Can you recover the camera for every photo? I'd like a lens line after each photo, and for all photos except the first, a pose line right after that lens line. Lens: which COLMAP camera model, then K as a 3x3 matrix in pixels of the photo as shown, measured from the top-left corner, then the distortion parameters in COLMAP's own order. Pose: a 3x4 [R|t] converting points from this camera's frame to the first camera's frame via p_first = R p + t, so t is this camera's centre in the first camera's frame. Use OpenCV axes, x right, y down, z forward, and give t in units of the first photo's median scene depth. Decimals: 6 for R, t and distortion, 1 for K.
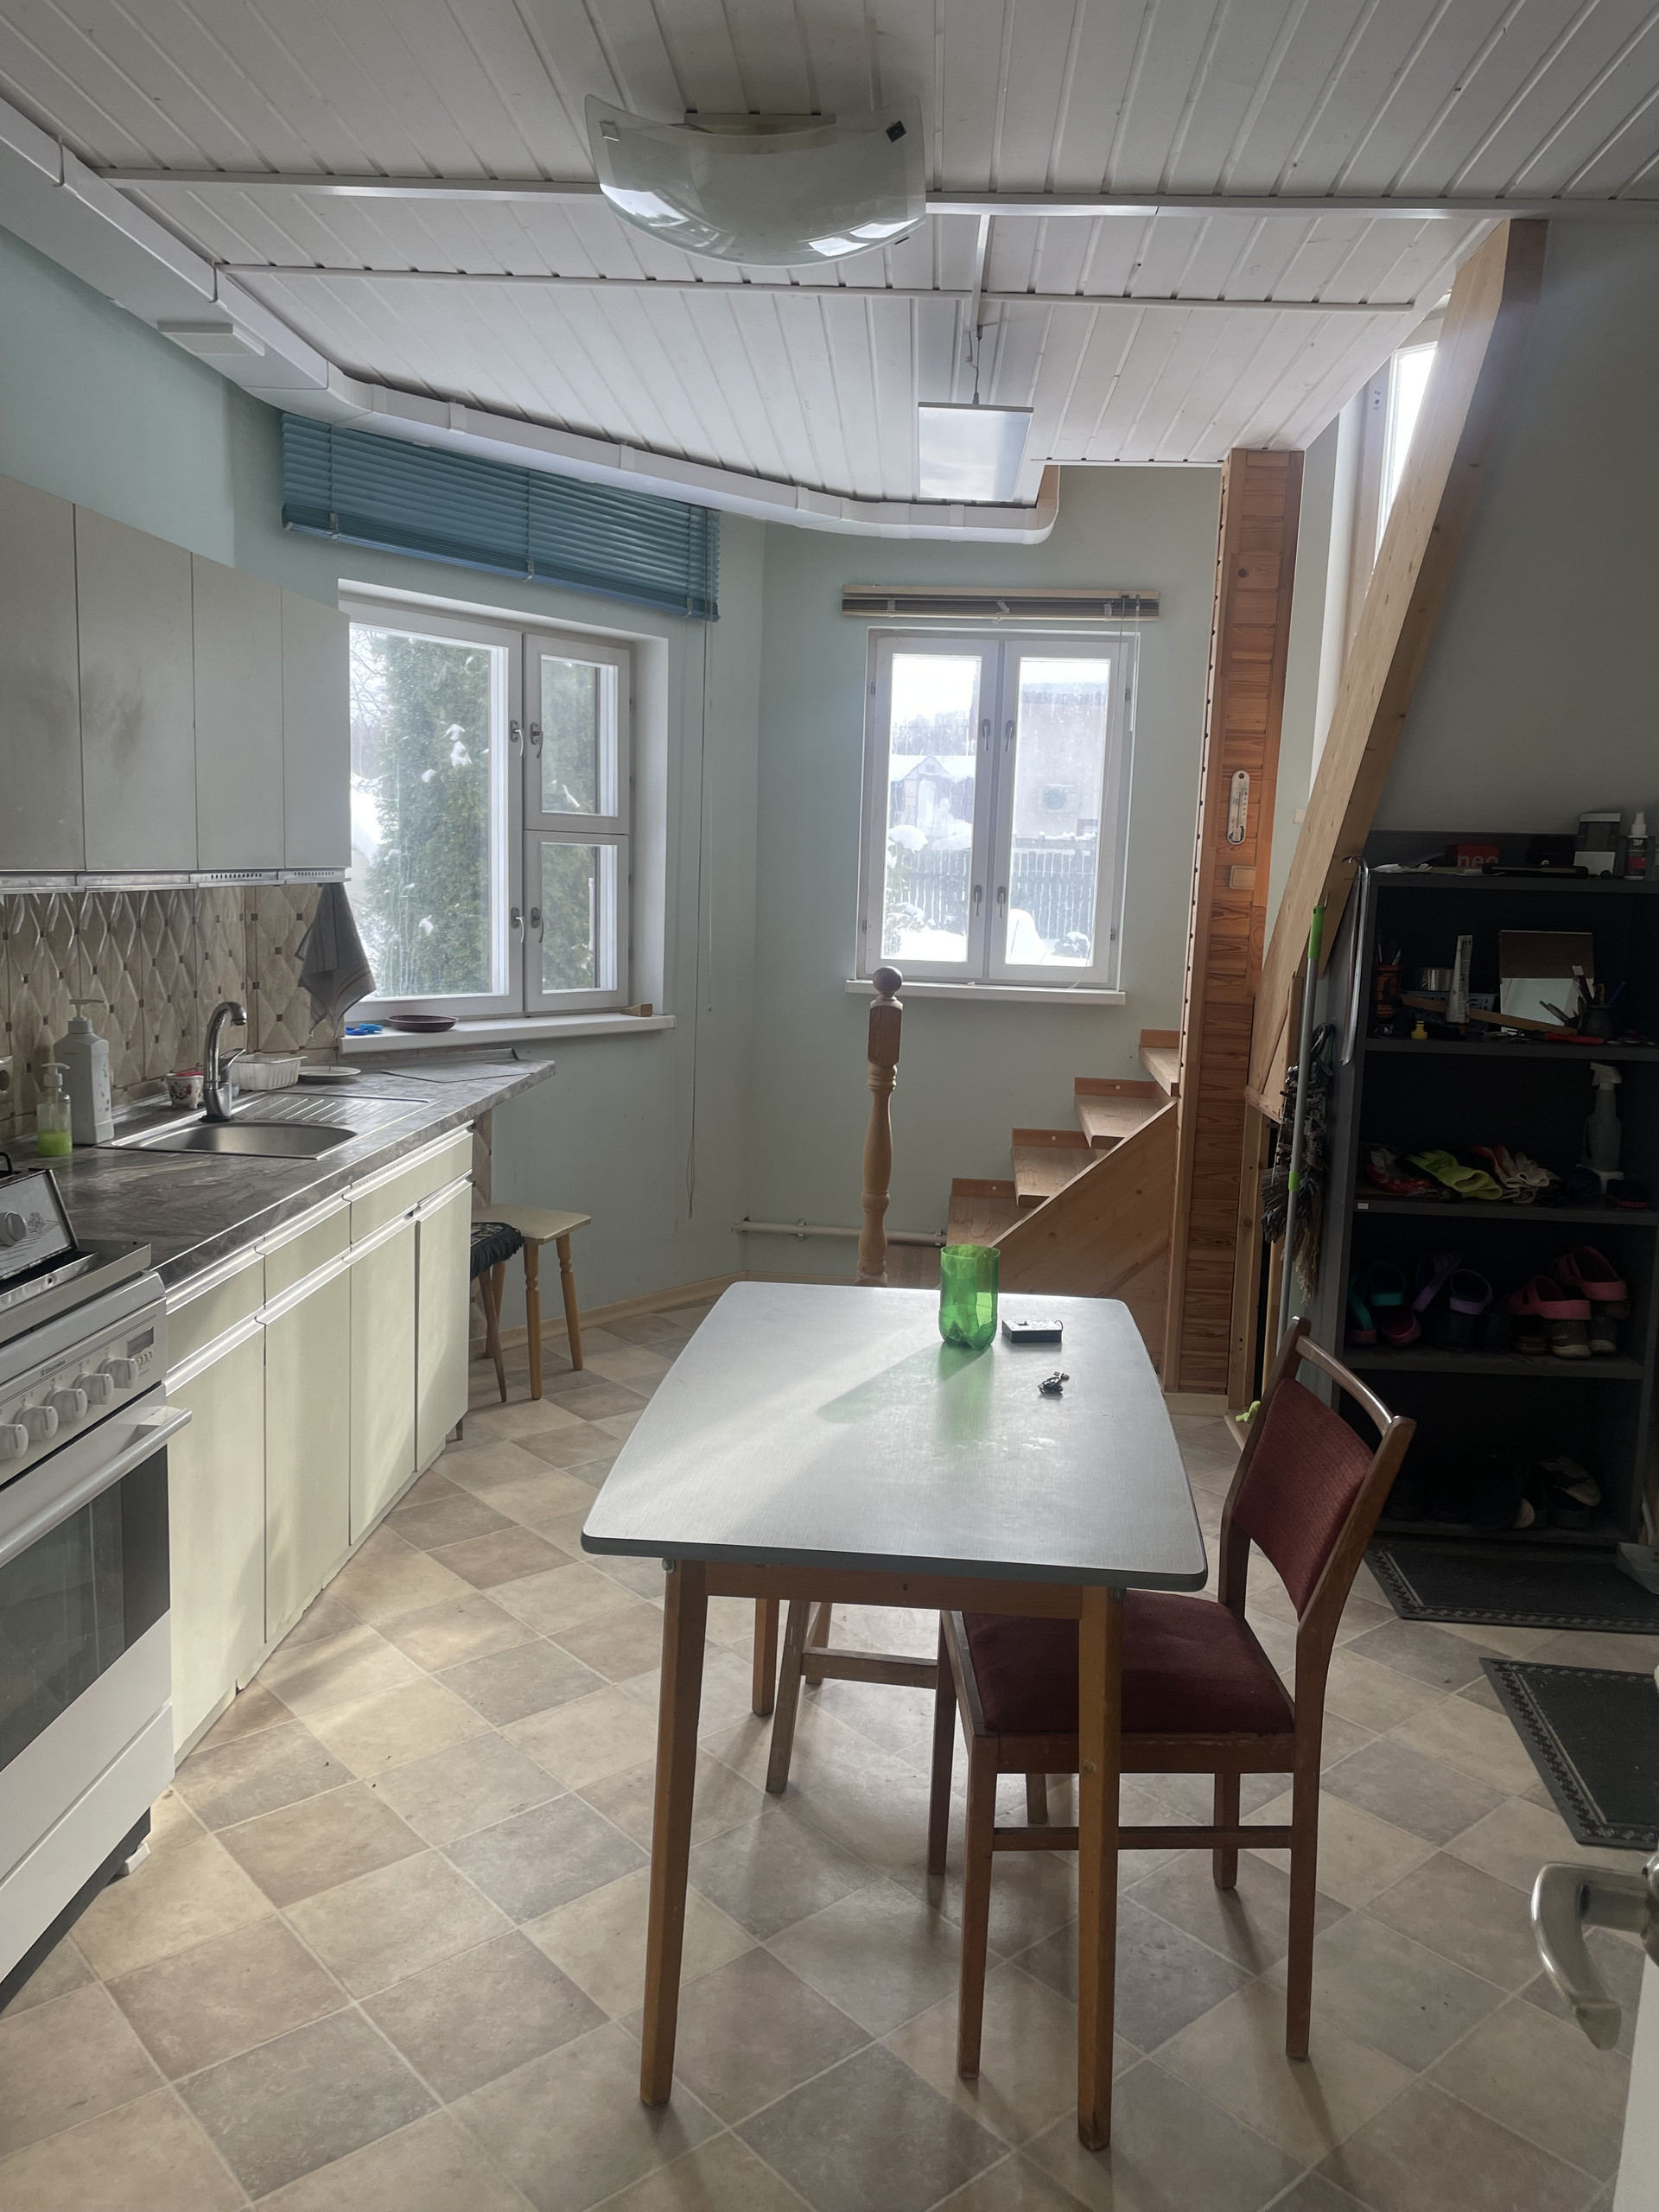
lens RADIAL K [[1635.3, 0, 829.4], [0, 1635.3, 1099.5], [0, 0, 1]] dist [0.101576, -0.114662]
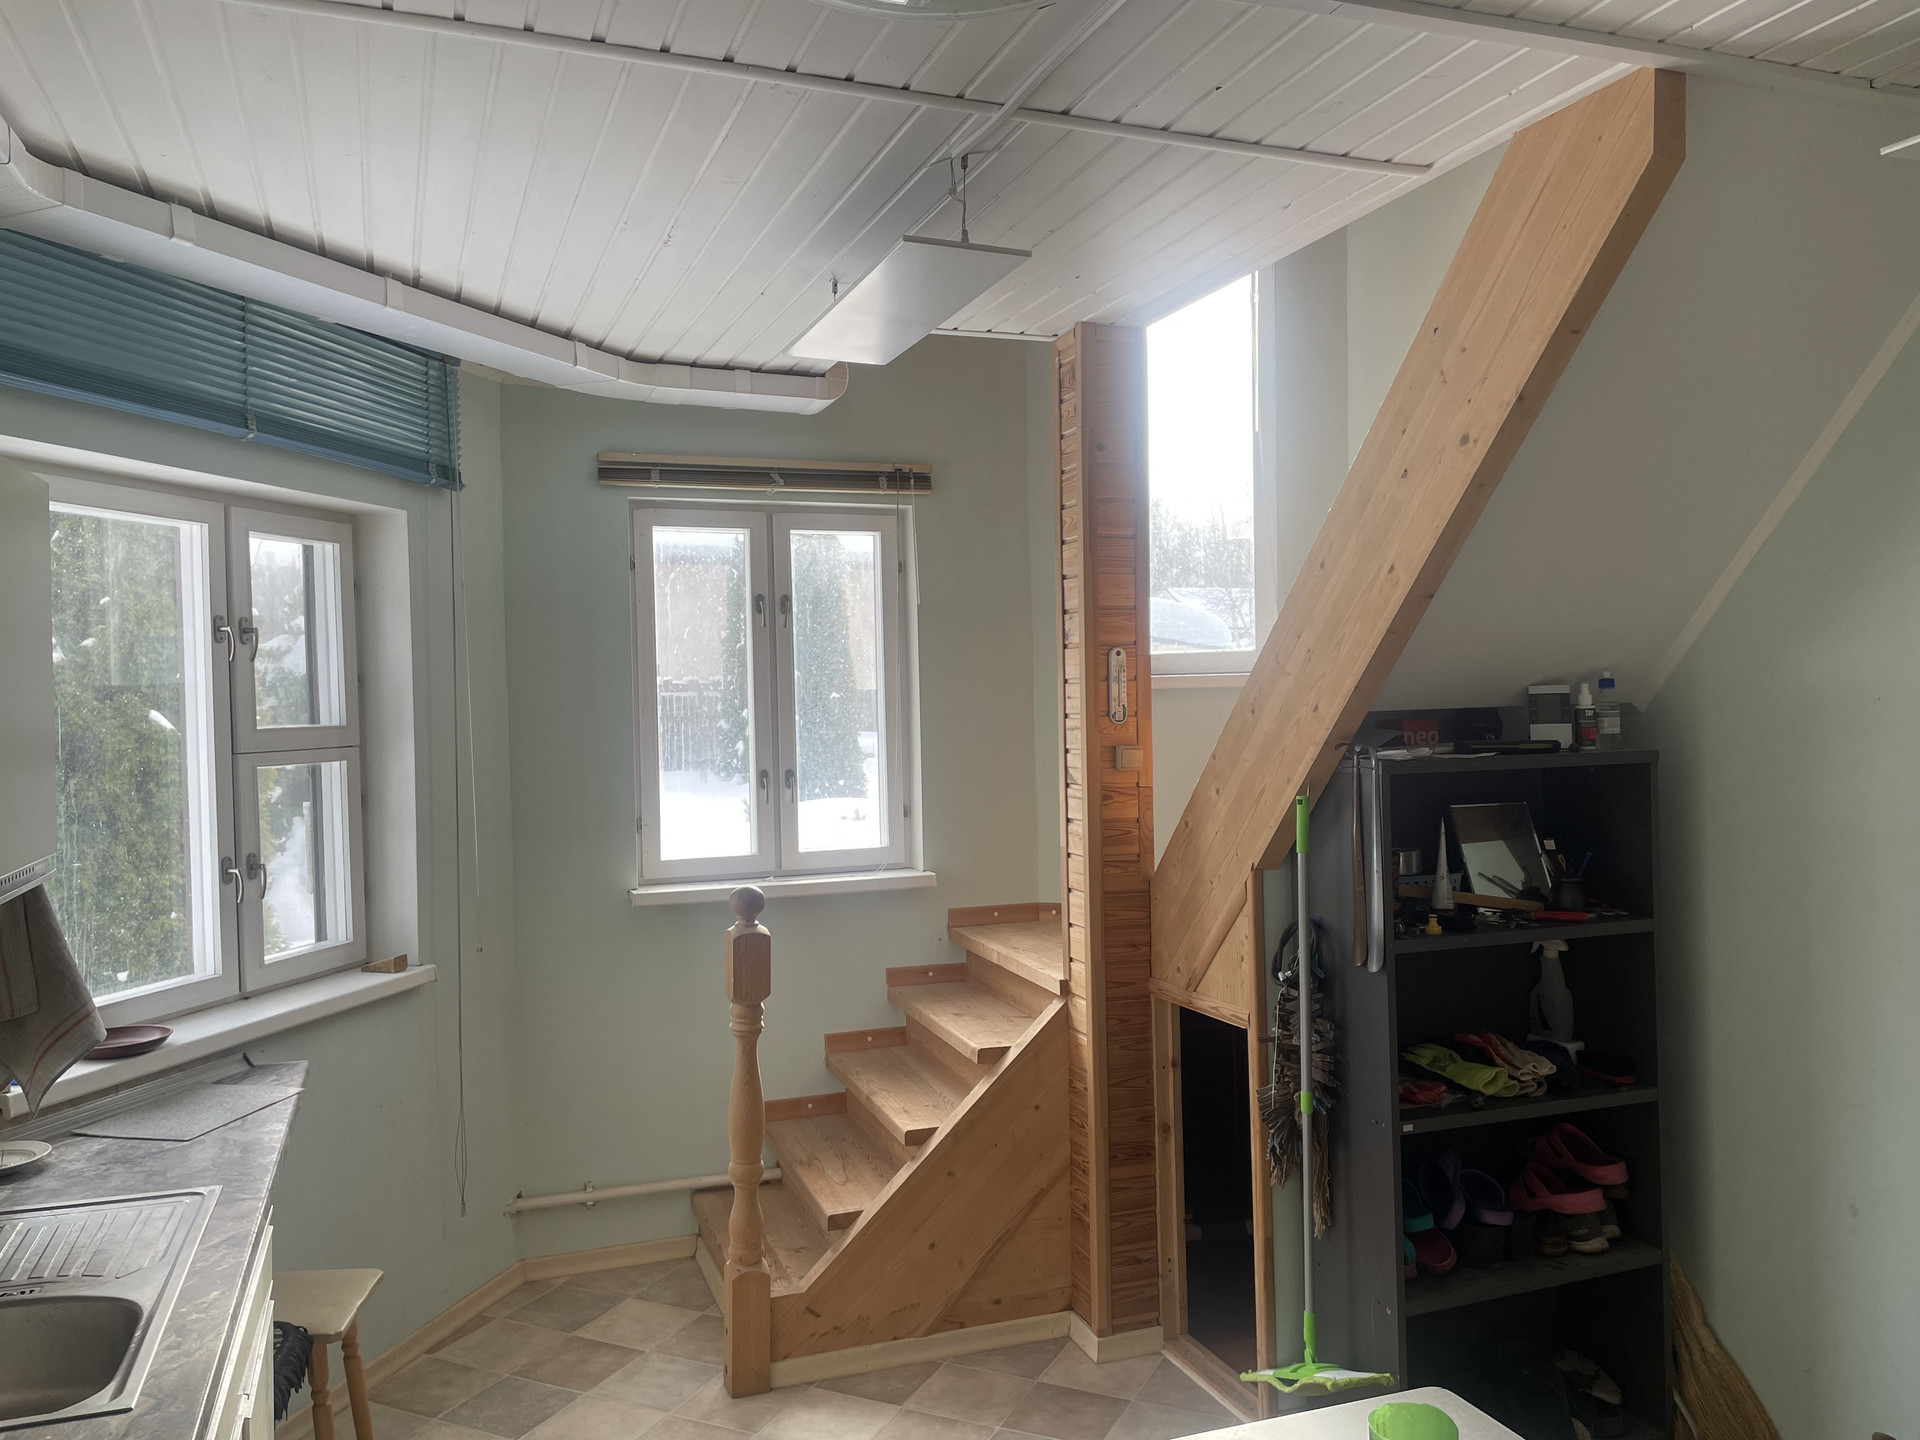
lens RADIAL K [[1443.3, 0, 953.2], [0, 1443.3, 719.8], [0, 0, 1]] dist [0.105836, -0.136515]
pose [[0.915783, -0.061011, 0.397014, -0.153923], [0.110361, 0.988577, -0.102647, -0.075303], [-0.386216, 0.137817, 0.912055, 0.256504]]
